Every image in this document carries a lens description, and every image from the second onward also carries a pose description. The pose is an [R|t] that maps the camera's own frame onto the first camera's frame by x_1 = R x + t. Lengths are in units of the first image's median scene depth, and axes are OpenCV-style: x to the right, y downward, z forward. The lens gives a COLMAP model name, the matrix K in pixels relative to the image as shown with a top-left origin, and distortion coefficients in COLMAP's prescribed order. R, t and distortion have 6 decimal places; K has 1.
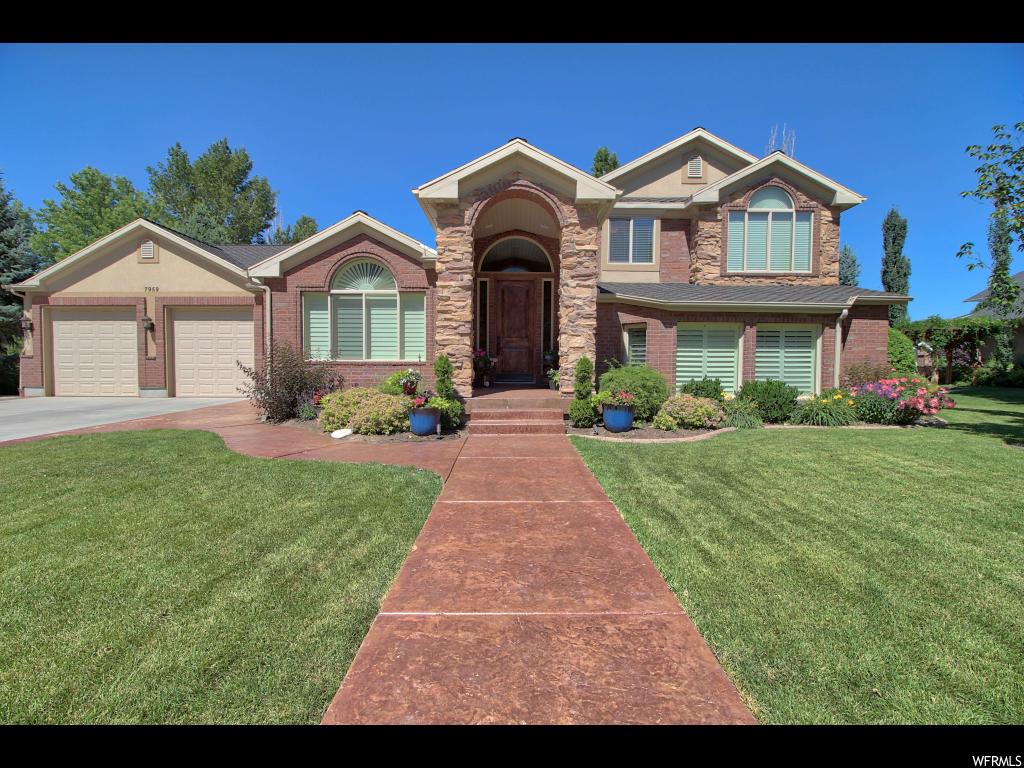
lens RADIAL K [[460.8, 0, 513.4], [0, 460.8, 385.0], [0, 0, 1]] dist [-0.010403, -0.002562]
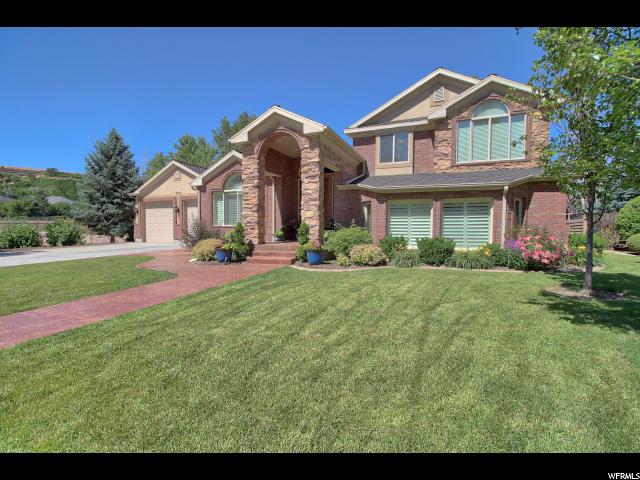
lens RADIAL K [[288.0, 0, 319.8], [0, 288.0, 240.6], [0, 0, 1]] dist [-0.010403, -0.002562]
pose [[0.929771, 0.013230, -0.367900, 0.452290], [-0.013731, 0.999905, 0.001256, 0.004794], [0.367881, 0.003884, 0.929865, -0.008144]]
